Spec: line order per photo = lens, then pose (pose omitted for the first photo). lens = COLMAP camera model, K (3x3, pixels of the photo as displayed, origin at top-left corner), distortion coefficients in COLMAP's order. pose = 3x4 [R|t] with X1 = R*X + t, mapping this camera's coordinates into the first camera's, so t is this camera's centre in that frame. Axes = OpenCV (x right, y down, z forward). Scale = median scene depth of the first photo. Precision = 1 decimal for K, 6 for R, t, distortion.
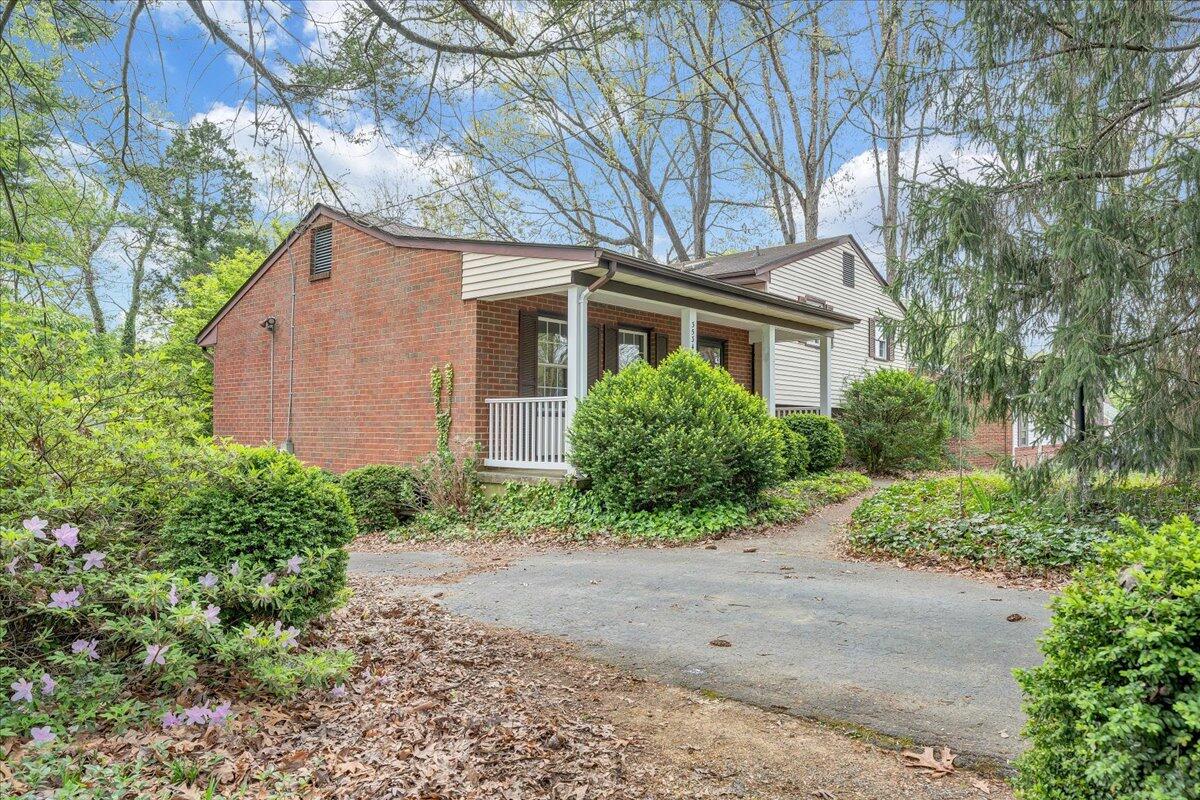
lens RADIAL K [[757.5, 0, 598.4], [0, 757.5, 410.4], [0, 0, 1]] dist [0.000351, -0.000118]
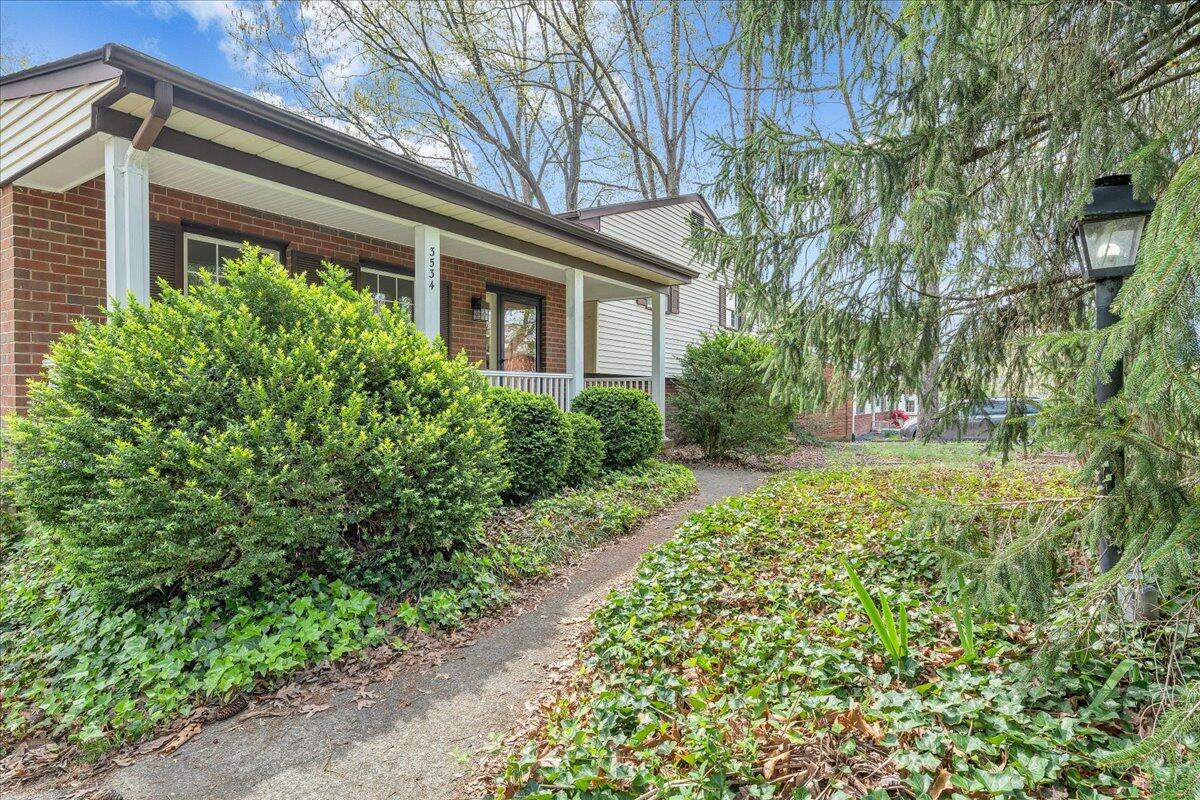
lens RADIAL K [[616.6, 0, 602.1], [0, 616.6, 393.7], [0, 0, 1]] dist [-0.001406, -0.000093]
pose [[0.992066, 0.002312, 0.125695, 0.118549], [-0.004983, 0.999768, 0.020933, -0.000612], [-0.125618, -0.021393, 0.991848, 0.257859]]
